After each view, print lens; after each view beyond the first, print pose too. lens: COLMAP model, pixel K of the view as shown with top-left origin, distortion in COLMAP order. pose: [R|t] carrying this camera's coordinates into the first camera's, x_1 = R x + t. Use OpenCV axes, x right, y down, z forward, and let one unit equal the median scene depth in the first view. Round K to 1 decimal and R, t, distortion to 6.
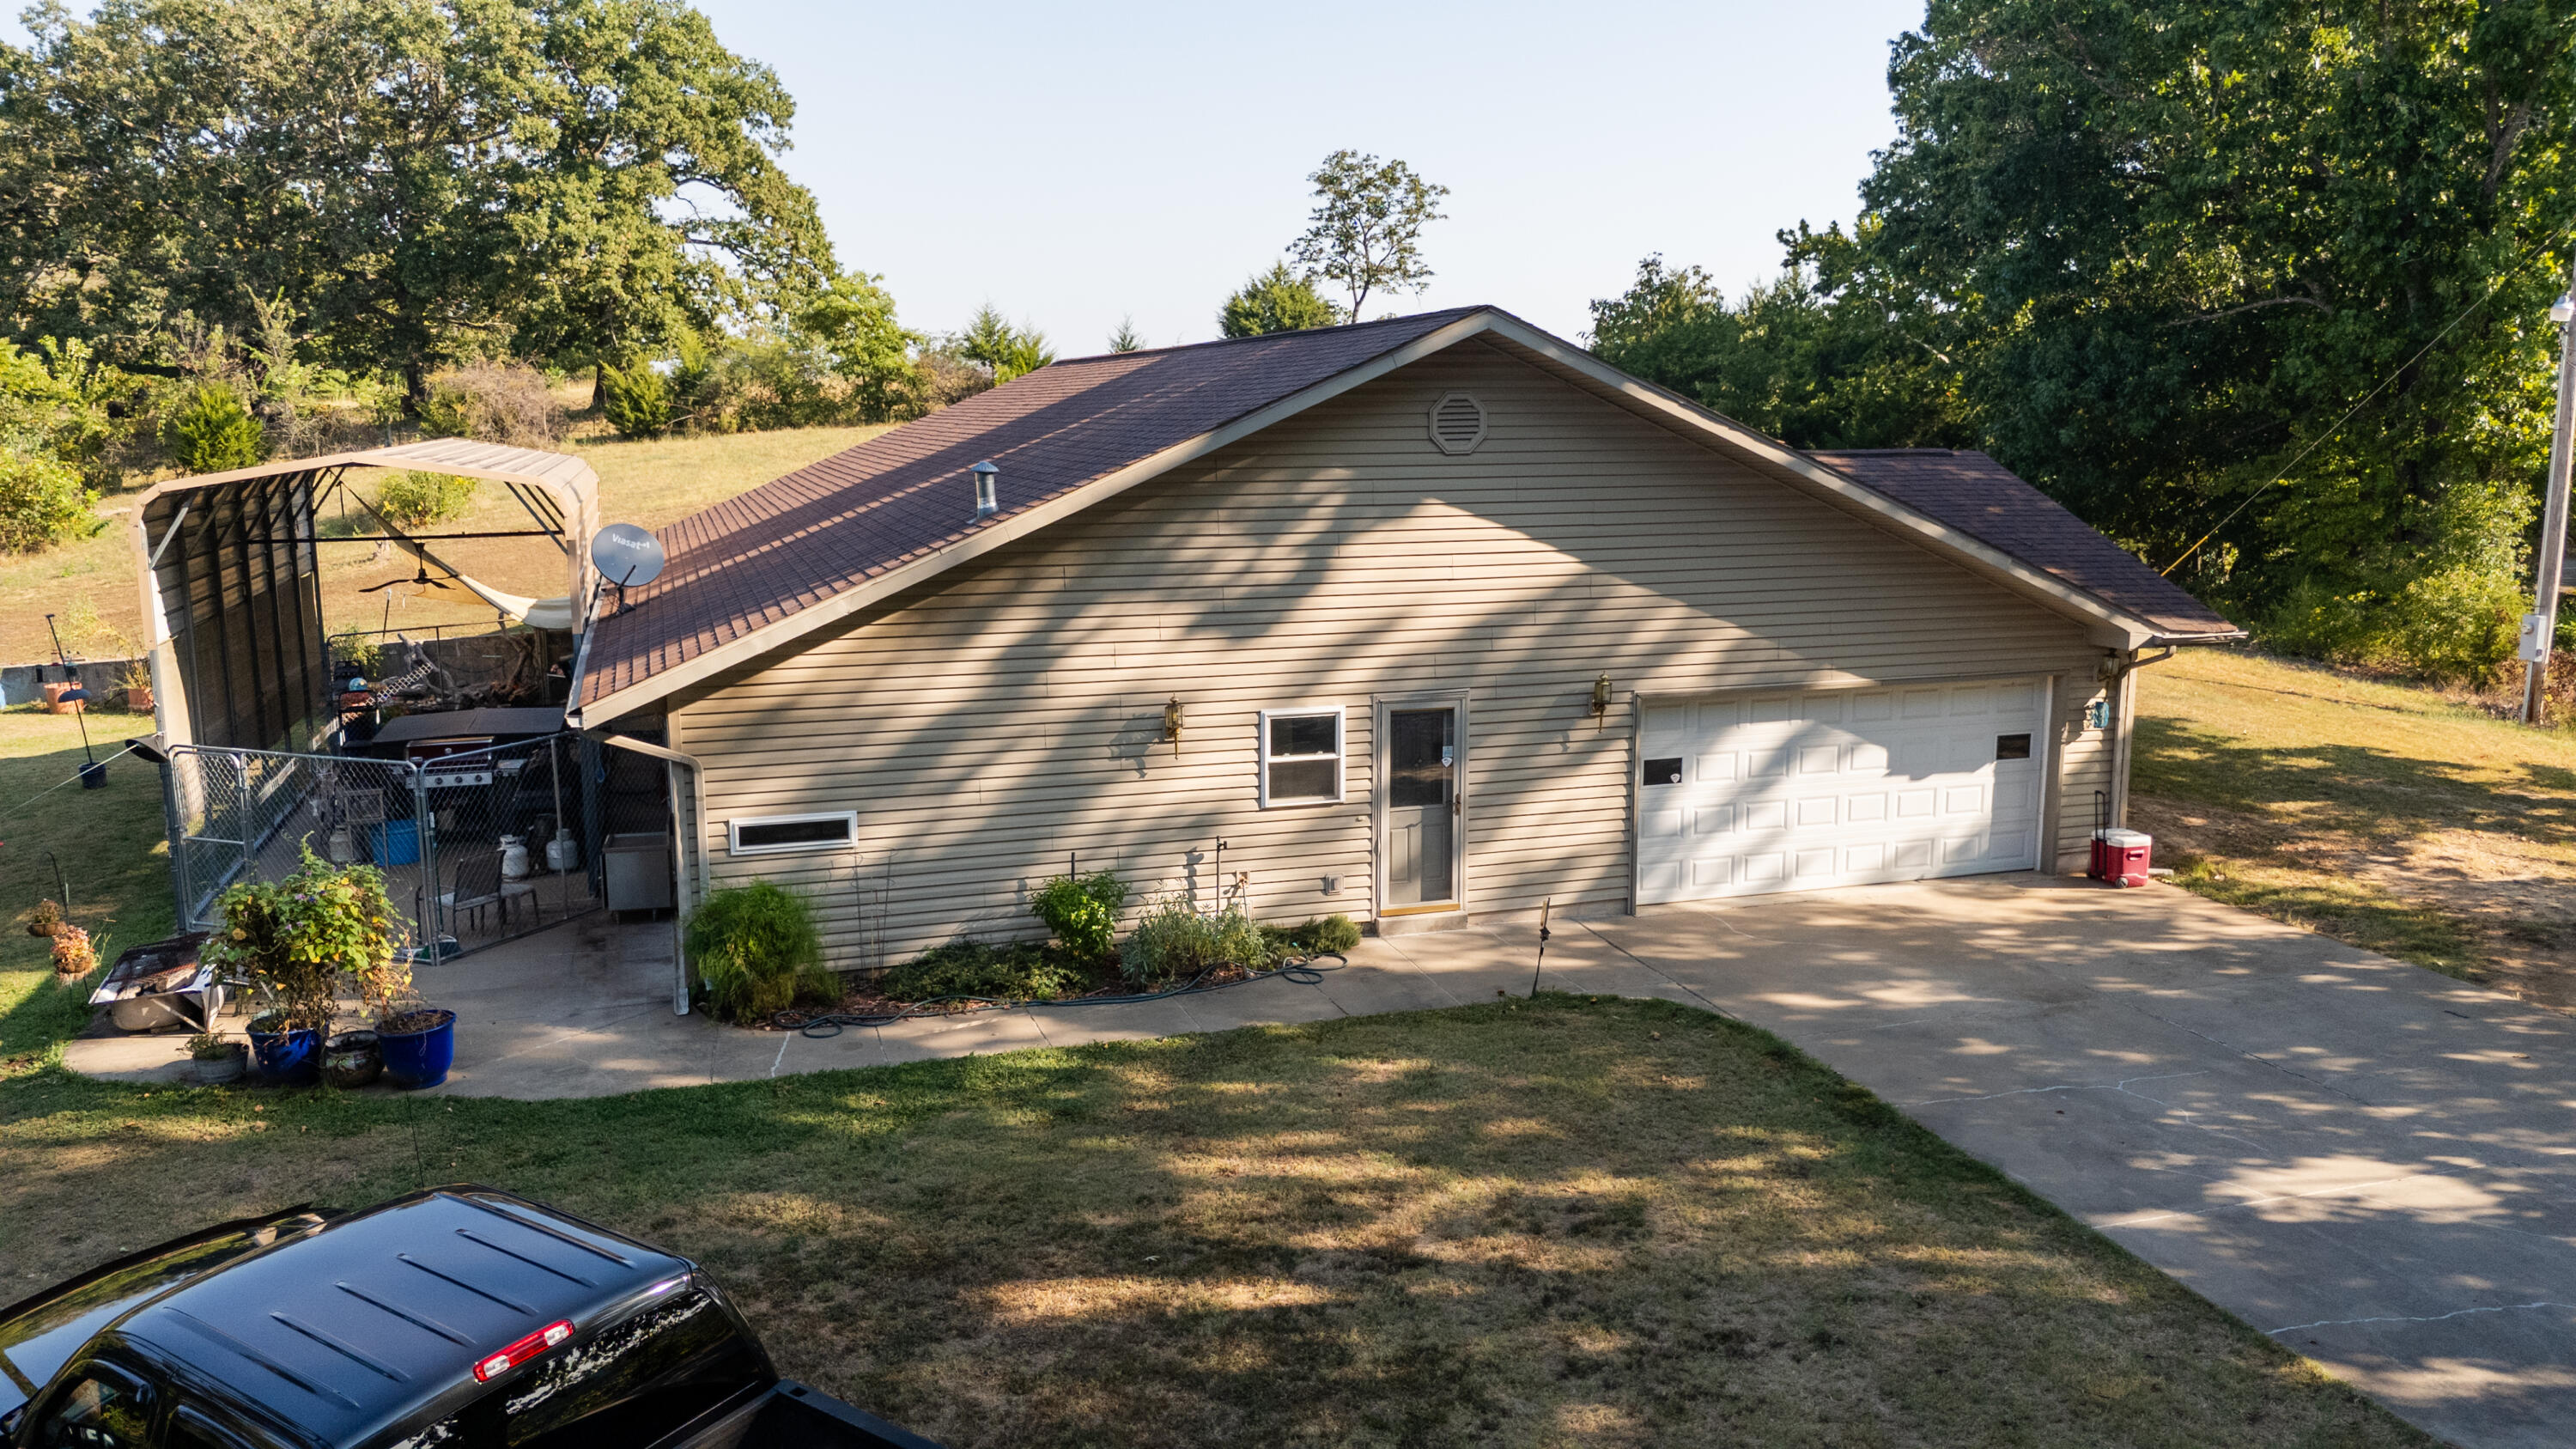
lens RADIAL K [[1901.1, 0, 1304.8], [0, 1901.1, 734.7], [0, 0, 1]] dist [0.065442, -0.067699]
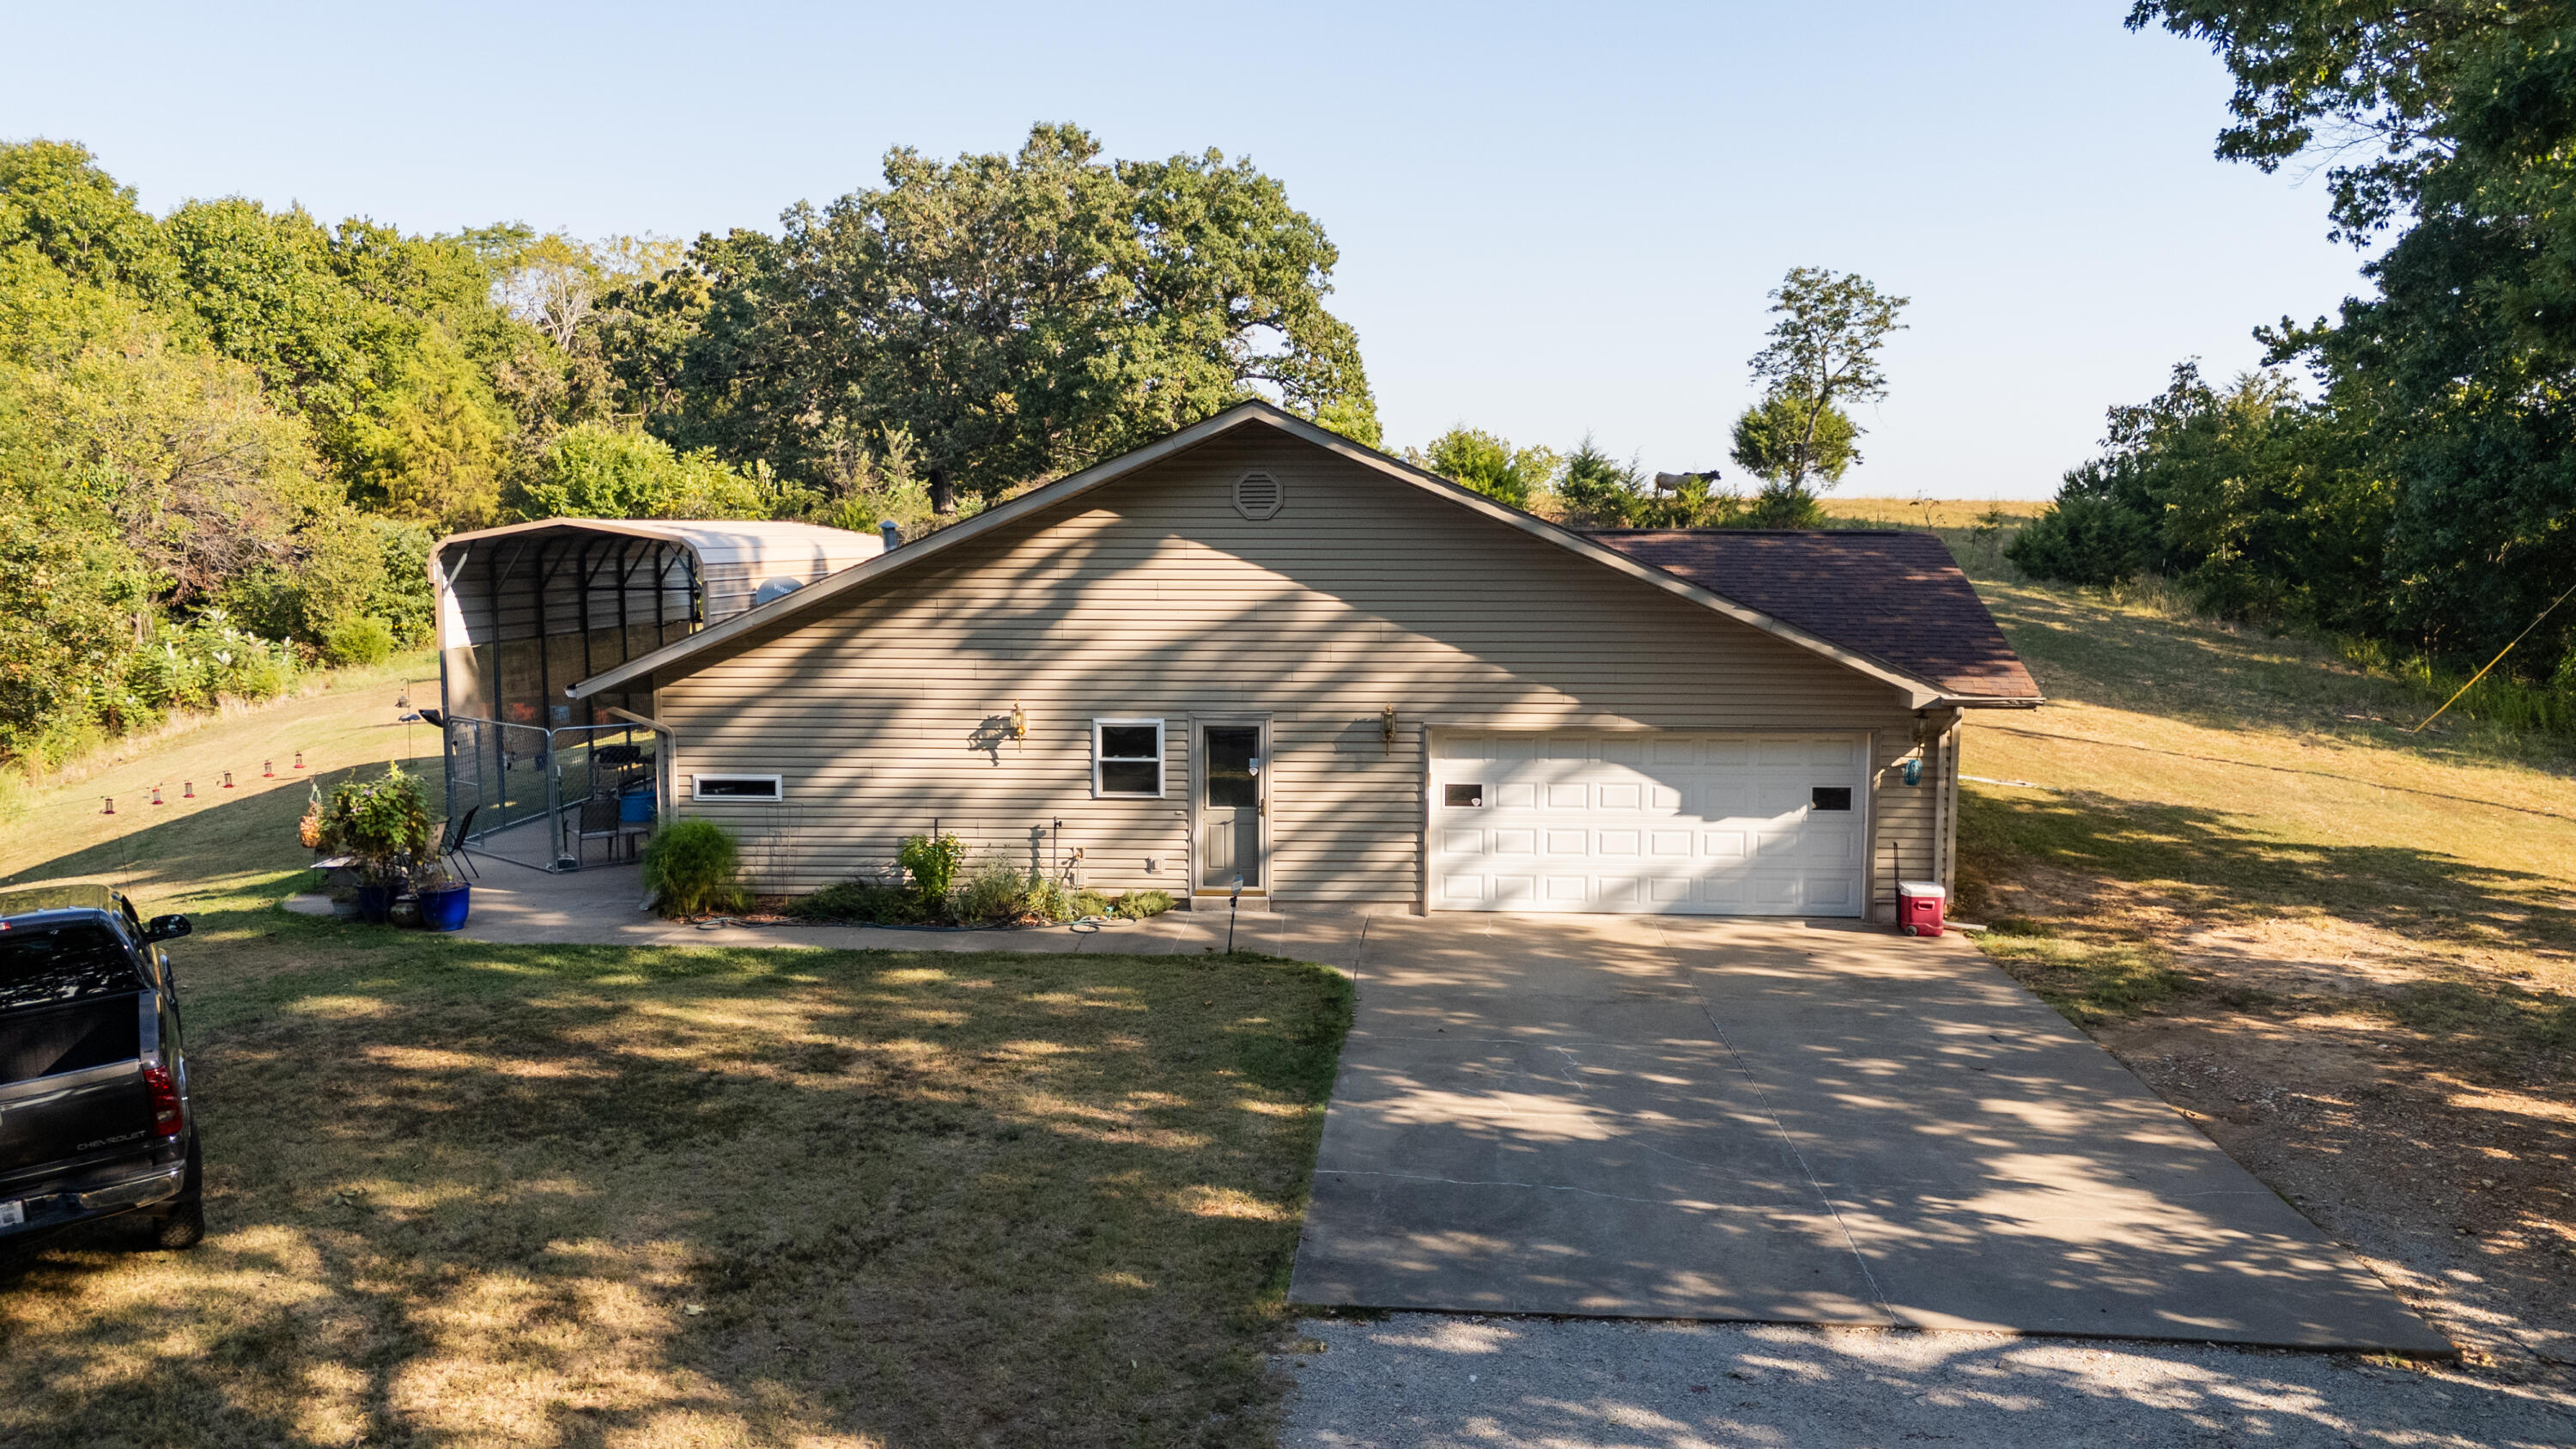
lens RADIAL K [[1901.1, 0, 1287.4], [0, 1901.1, 738.8], [0, 0, 1]] dist [0.065442, -0.067699]
pose [[0.929869, 0.043773, -0.365277, 0.149087], [-0.066278, 0.996583, -0.049295, 0.014354], [0.361871, 0.070048, 0.929593, -0.033557]]
